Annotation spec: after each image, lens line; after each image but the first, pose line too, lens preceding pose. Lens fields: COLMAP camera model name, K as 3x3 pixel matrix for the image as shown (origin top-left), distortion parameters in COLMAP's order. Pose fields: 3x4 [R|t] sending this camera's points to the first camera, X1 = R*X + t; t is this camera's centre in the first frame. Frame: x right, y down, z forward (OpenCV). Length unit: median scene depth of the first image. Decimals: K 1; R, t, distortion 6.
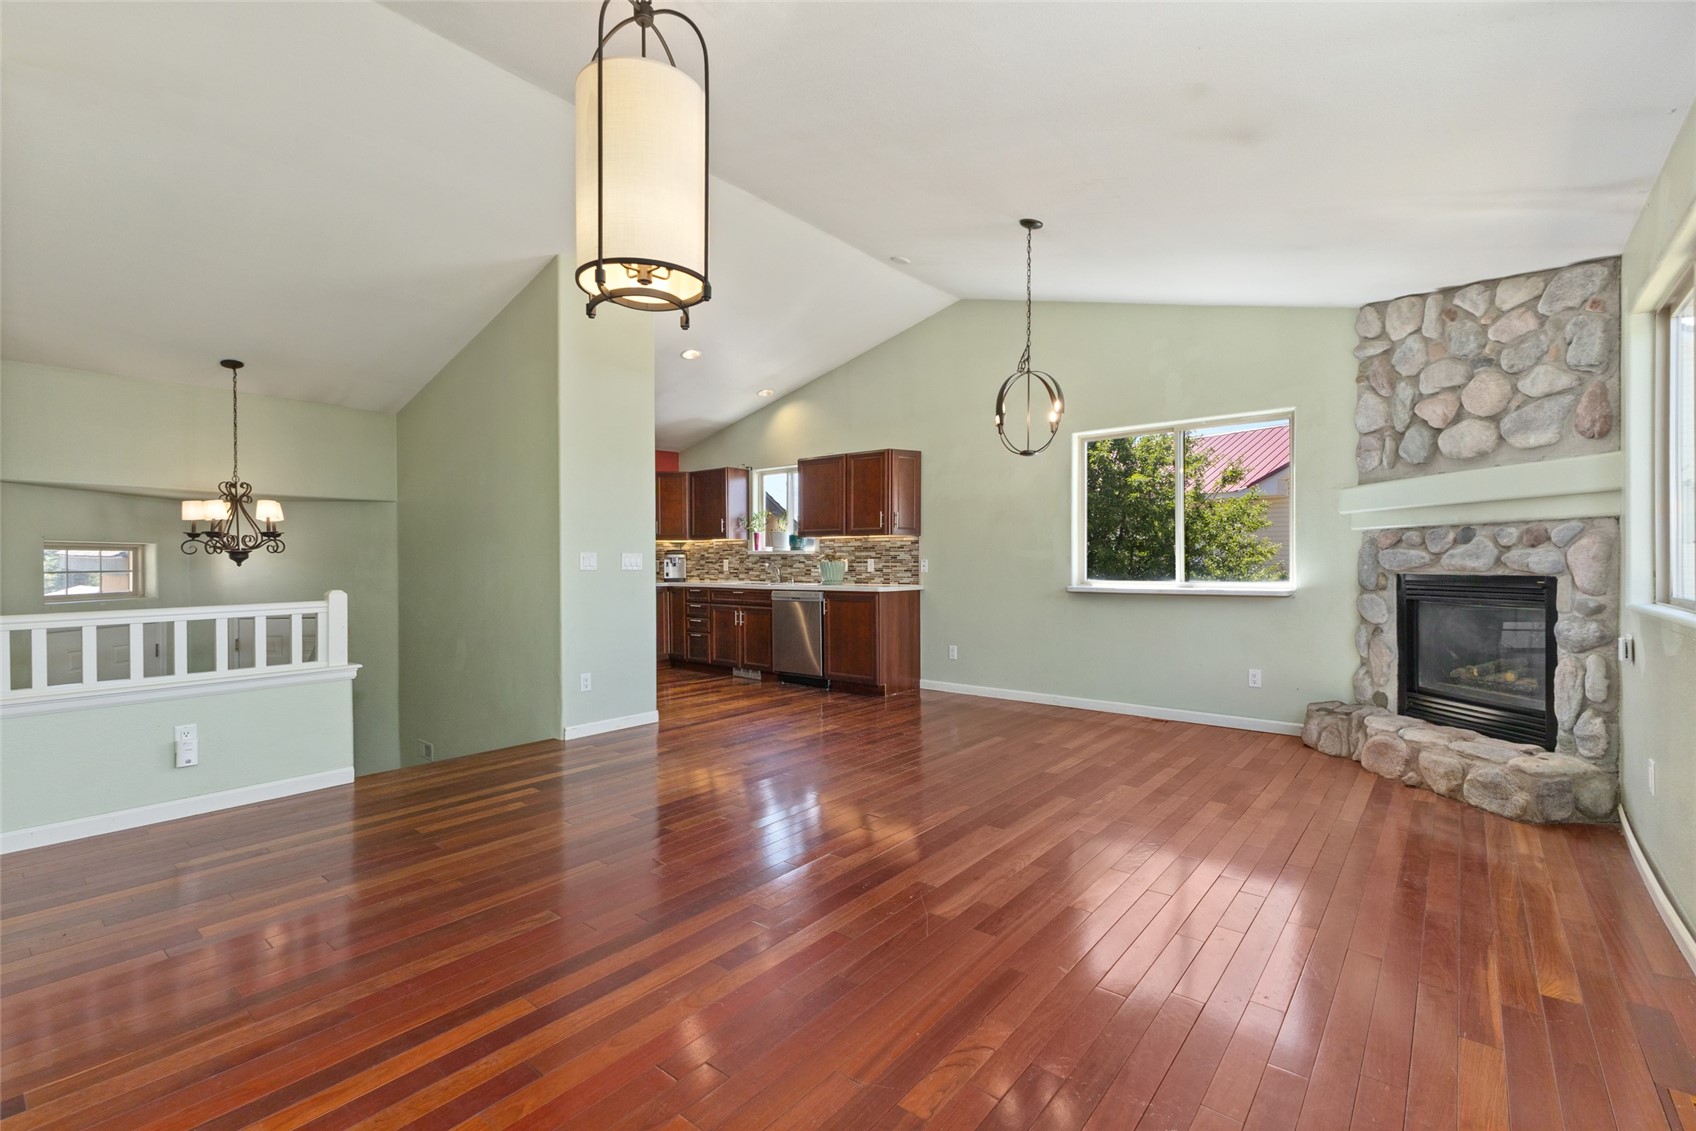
lens RADIAL K [[750.7, 0, 852.3], [0, 750.7, 563.2], [0, 0, 1]] dist [0.005353, 0.001002]
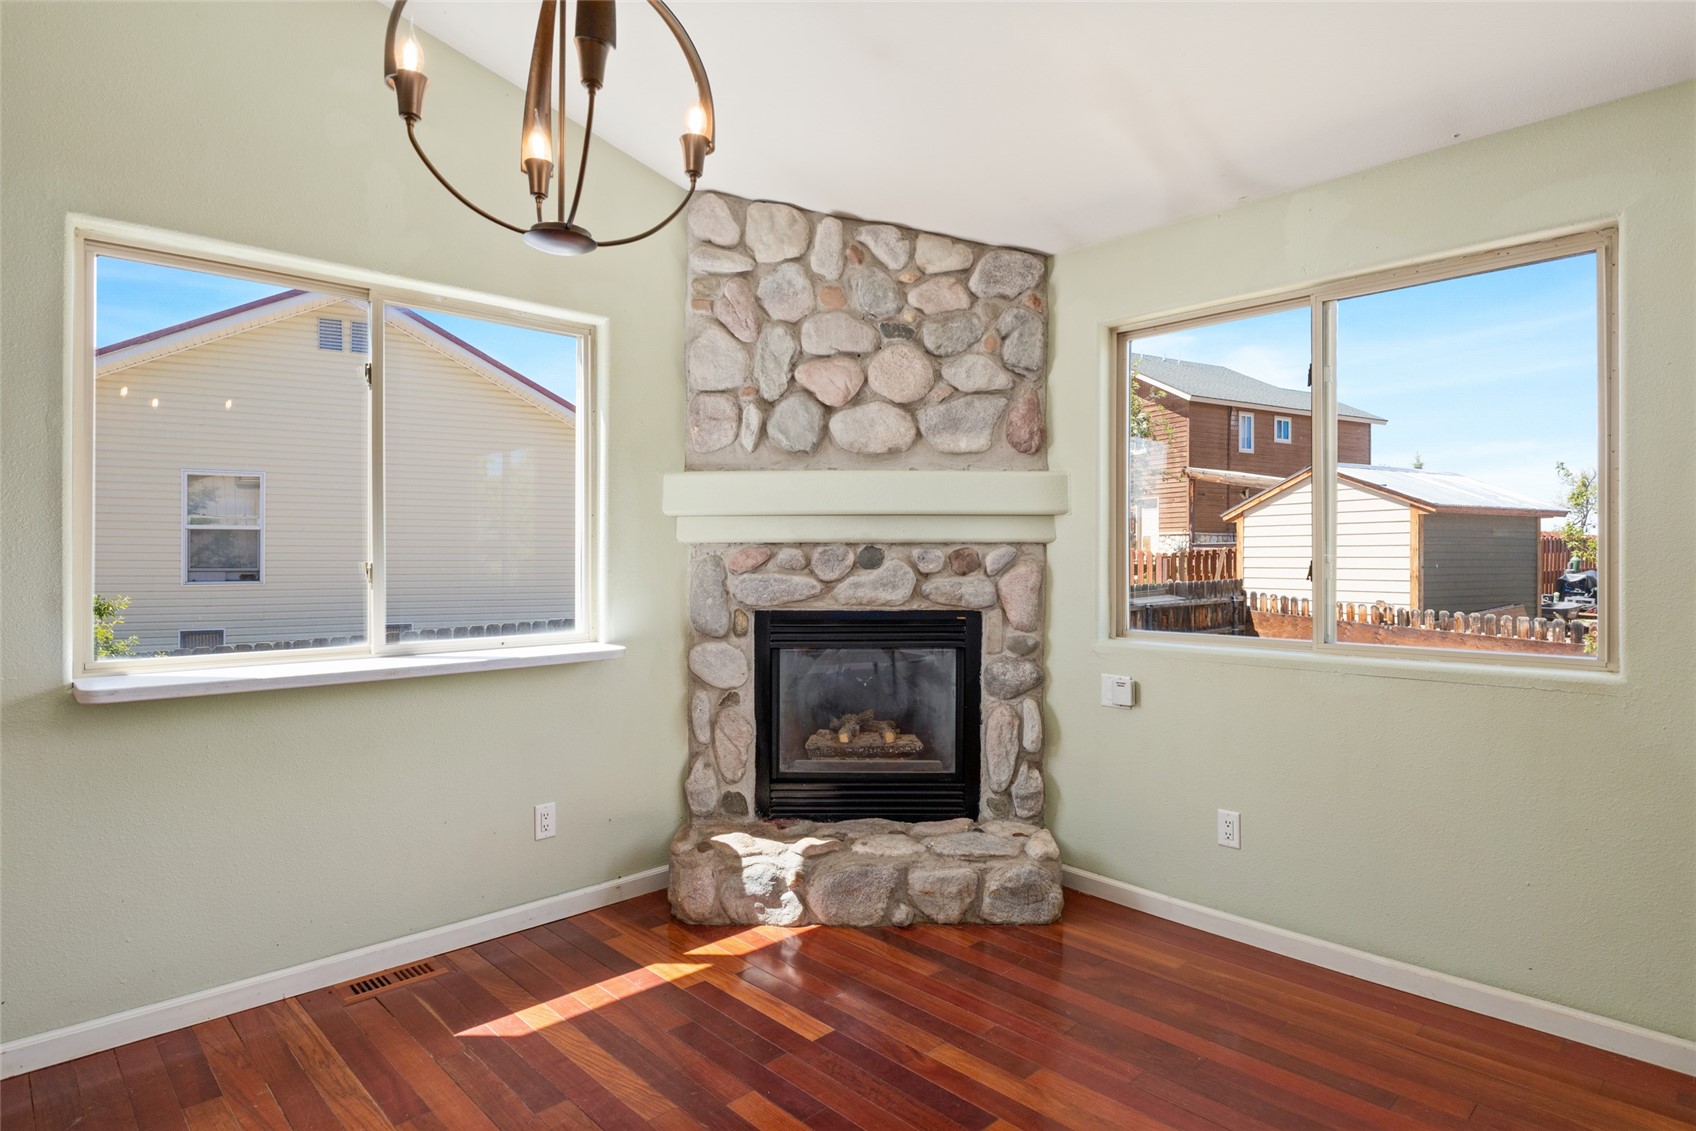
lens RADIAL K [[910.3, 0, 851.5], [0, 910.3, 561.5], [0, 0, 1]] dist [-0.007154, 0.001874]
pose [[0.123493, 0.000432, 0.992345, -0.074297], [0.000064, 1.000000, -0.000443, -0.030825], [-0.992345, 0.000118, 0.123493, 0.861379]]
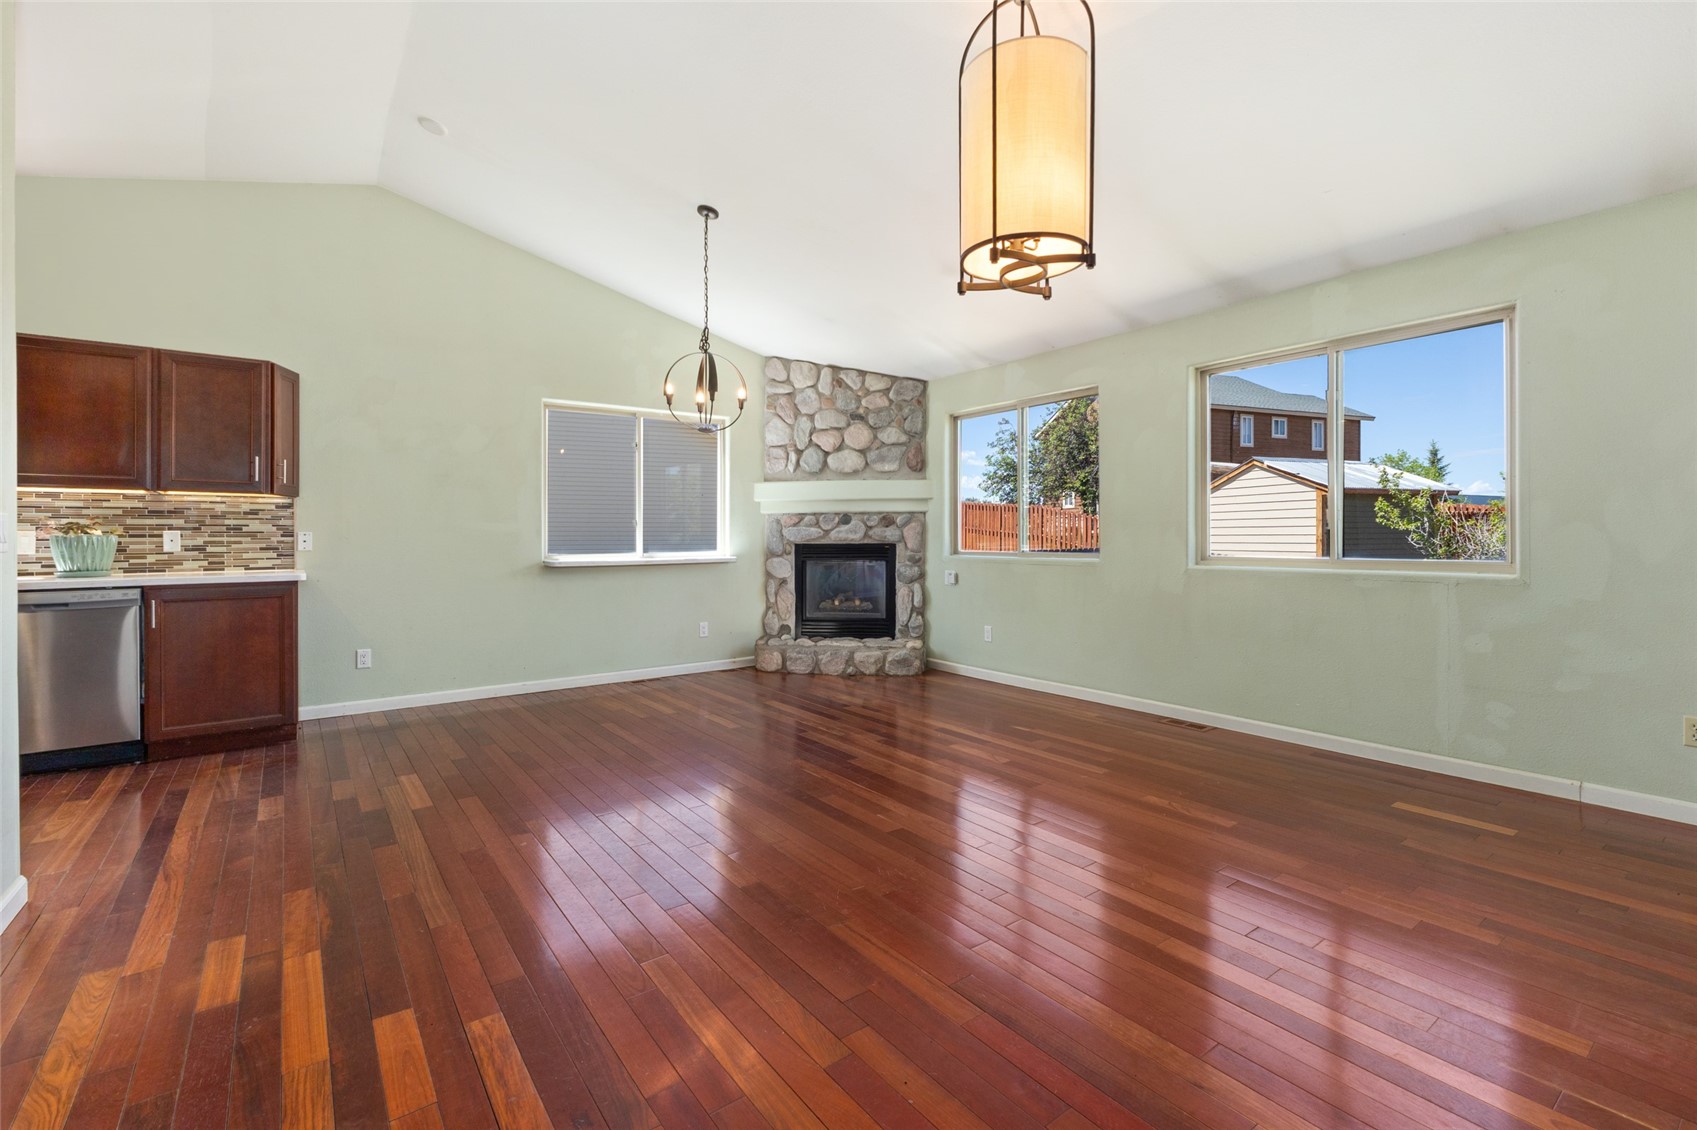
lens RADIAL K [[751.1, 0, 863.8], [0, 751.1, 536.8], [0, 0, 1]] dist [0.005353, 0.001002]
pose [[0.239795, 0.001247, 0.970823, -0.732597], [0.003432, 0.999992, -0.002132, 0.004477], [-0.970817, 0.003843, 0.239789, 0.538407]]
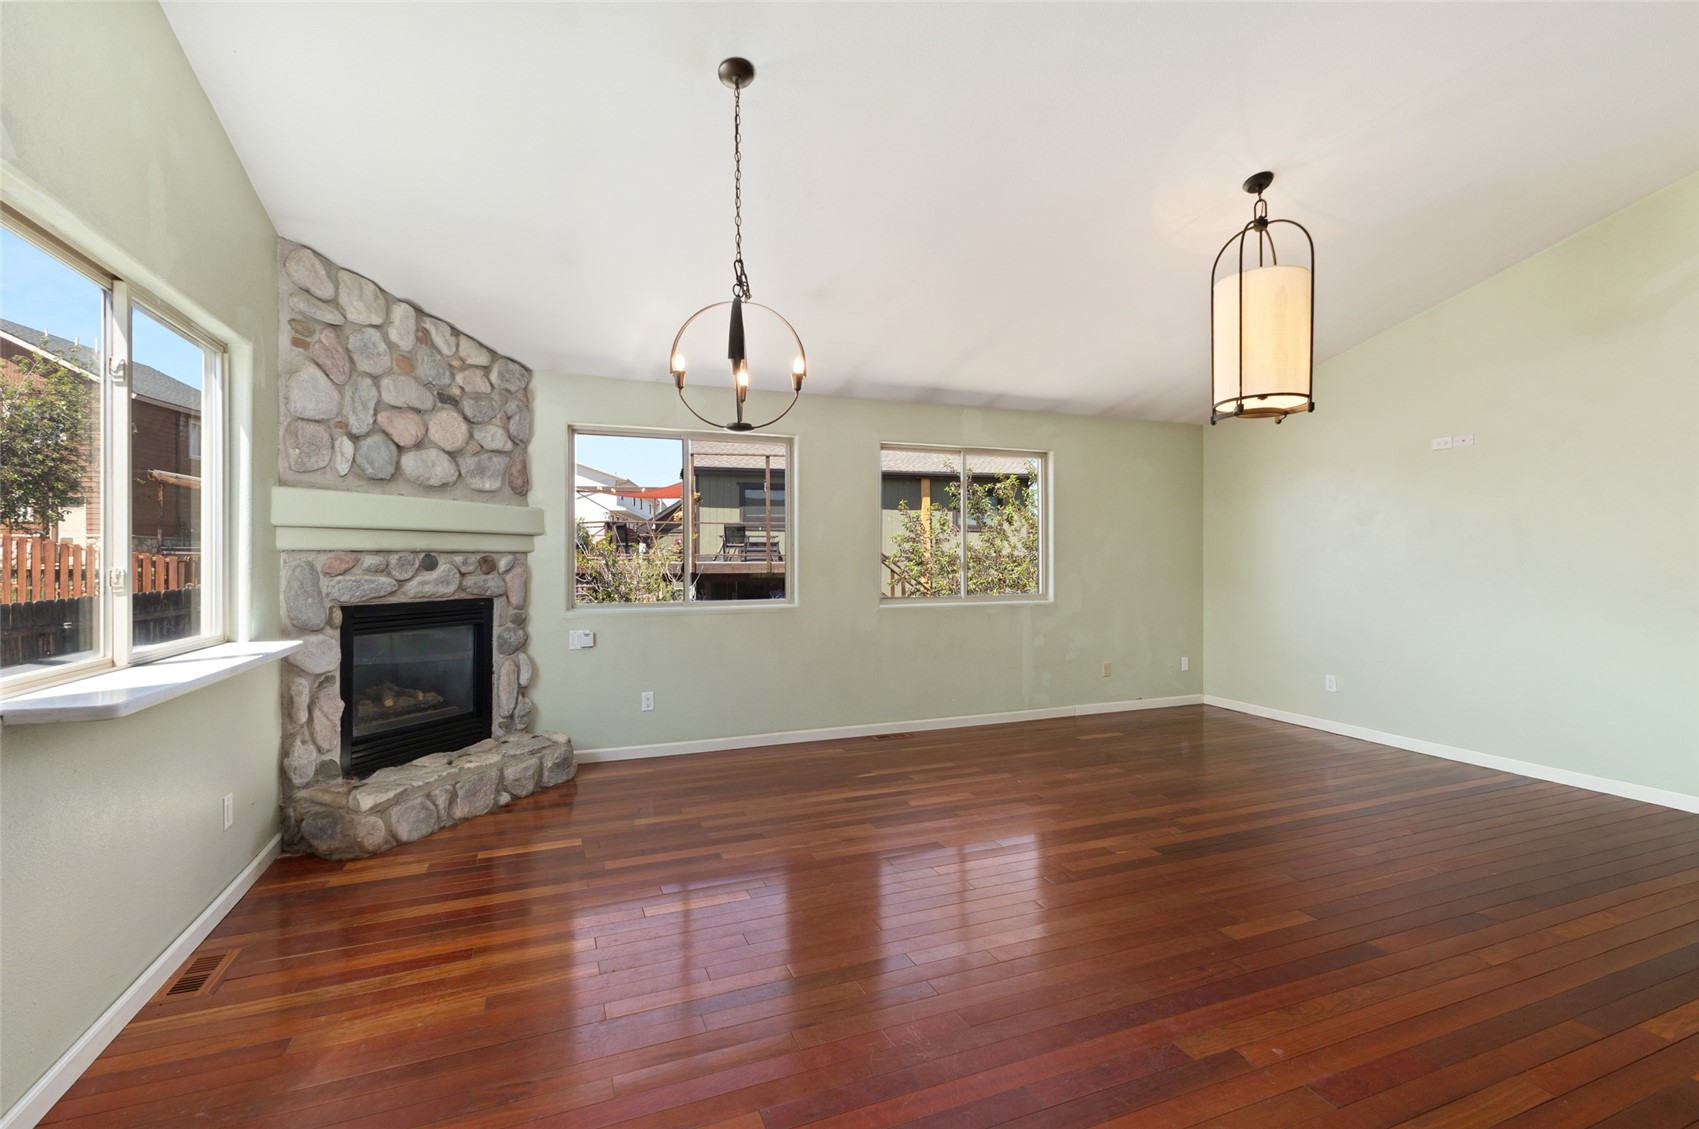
lens RADIAL K [[752.0, 0, 846.6], [0, 752.0, 559.0], [0, 0, 1]] dist [0.005353, 0.001002]
pose [[-0.872670, 0.007208, 0.488257, -0.156447], [0.005868, 0.999974, -0.004274, -0.031614], [-0.488275, -0.000865, -0.872689, 1.524255]]
